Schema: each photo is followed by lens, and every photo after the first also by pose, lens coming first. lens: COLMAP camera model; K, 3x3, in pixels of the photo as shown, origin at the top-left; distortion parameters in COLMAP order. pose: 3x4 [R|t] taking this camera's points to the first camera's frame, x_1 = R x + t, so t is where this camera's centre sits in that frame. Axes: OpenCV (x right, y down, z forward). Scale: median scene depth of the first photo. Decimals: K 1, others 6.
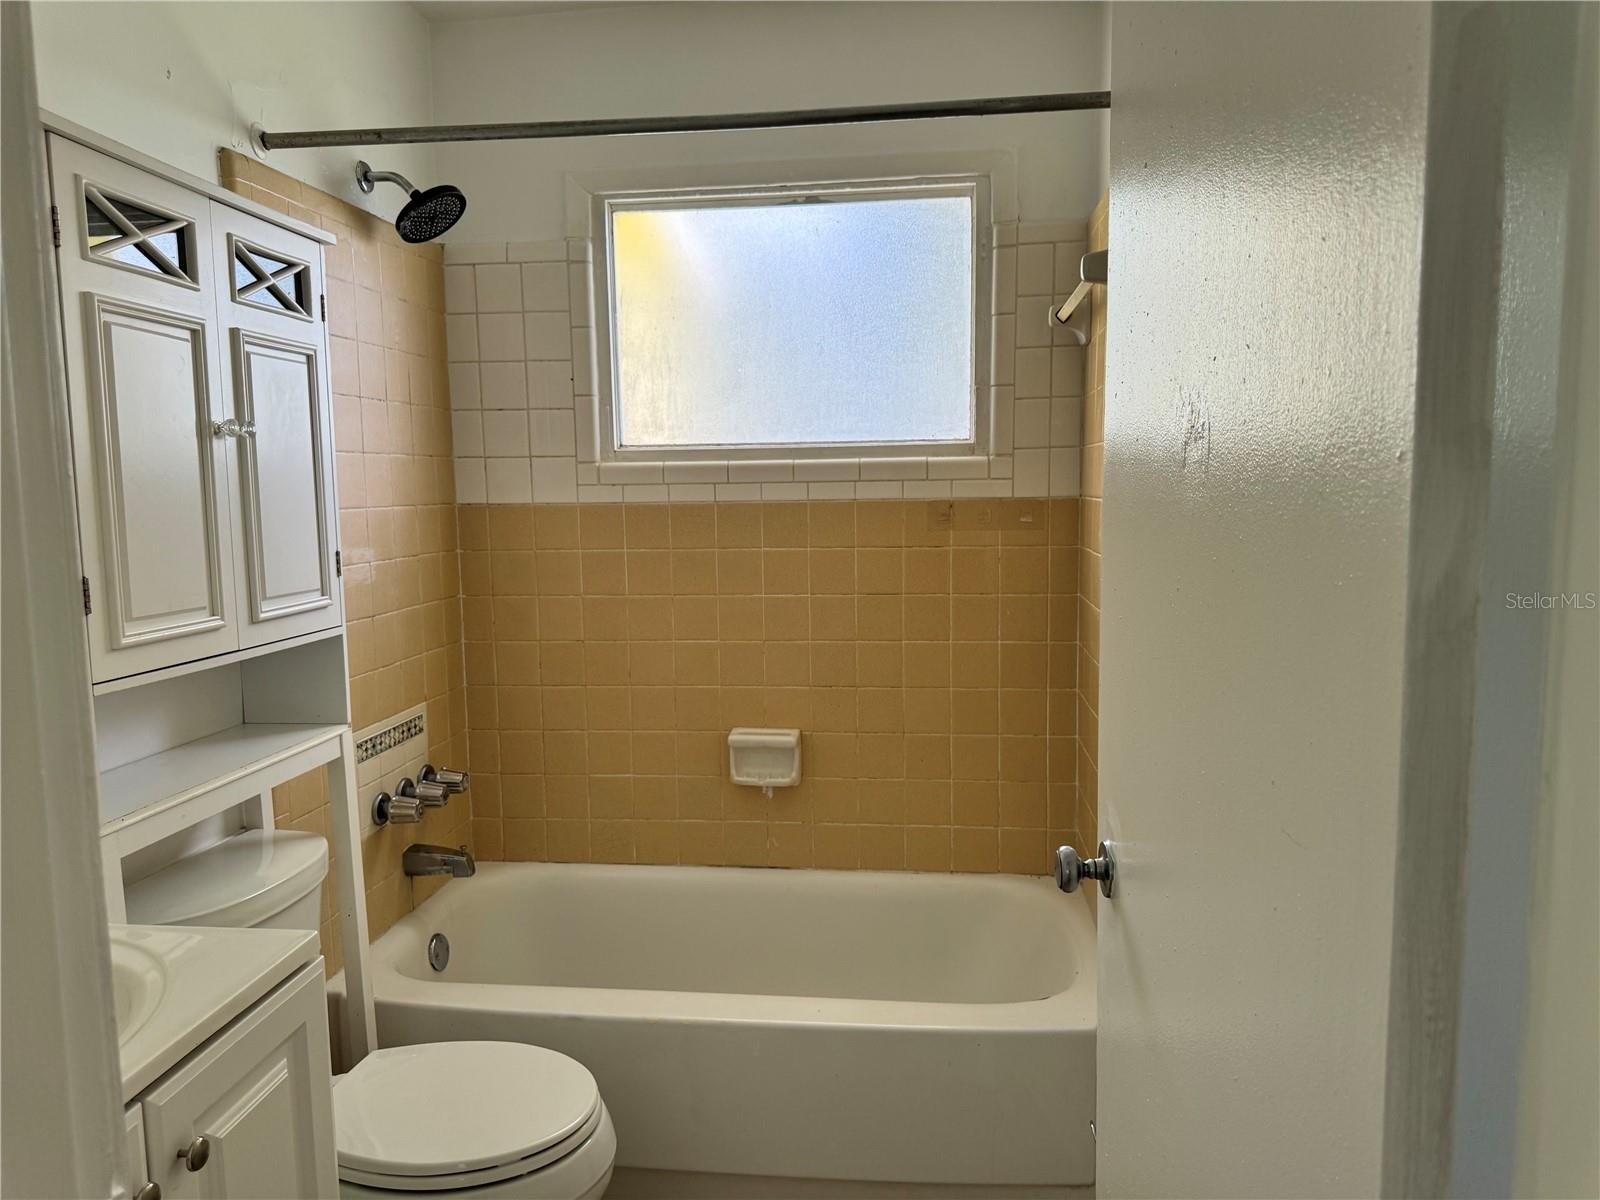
lens RADIAL K [[1100.7, 0, 808.8], [0, 1100.7, 600.6], [0, 0, 1]] dist [0.054008, -0.076658]
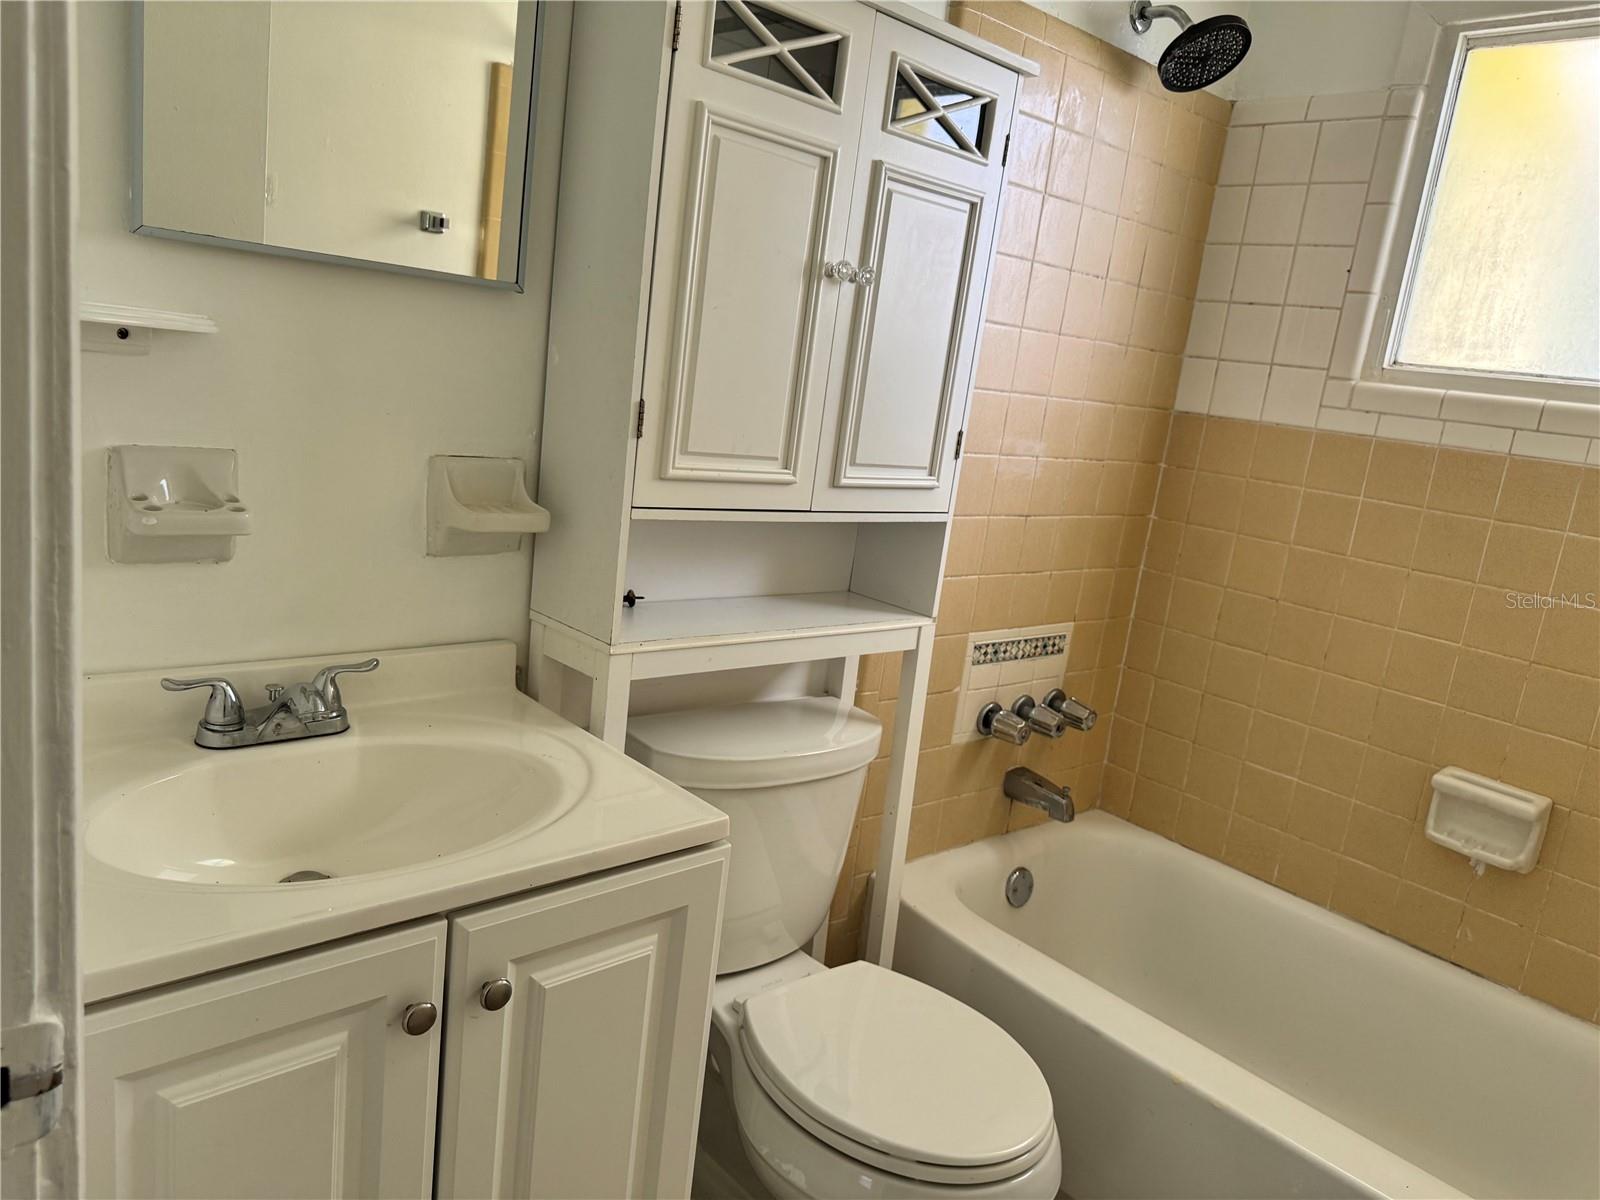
lens RADIAL K [[1110.5, 0, 804.4], [0, 1110.5, 604.7], [0, 0, 1]] dist [0.089133, -0.147804]
pose [[0.733311, 0.244906, -0.634252, 0.074041], [-0.201995, 0.969226, 0.140707, -0.006941], [0.649194, 0.024934, 0.760214, 0.179949]]
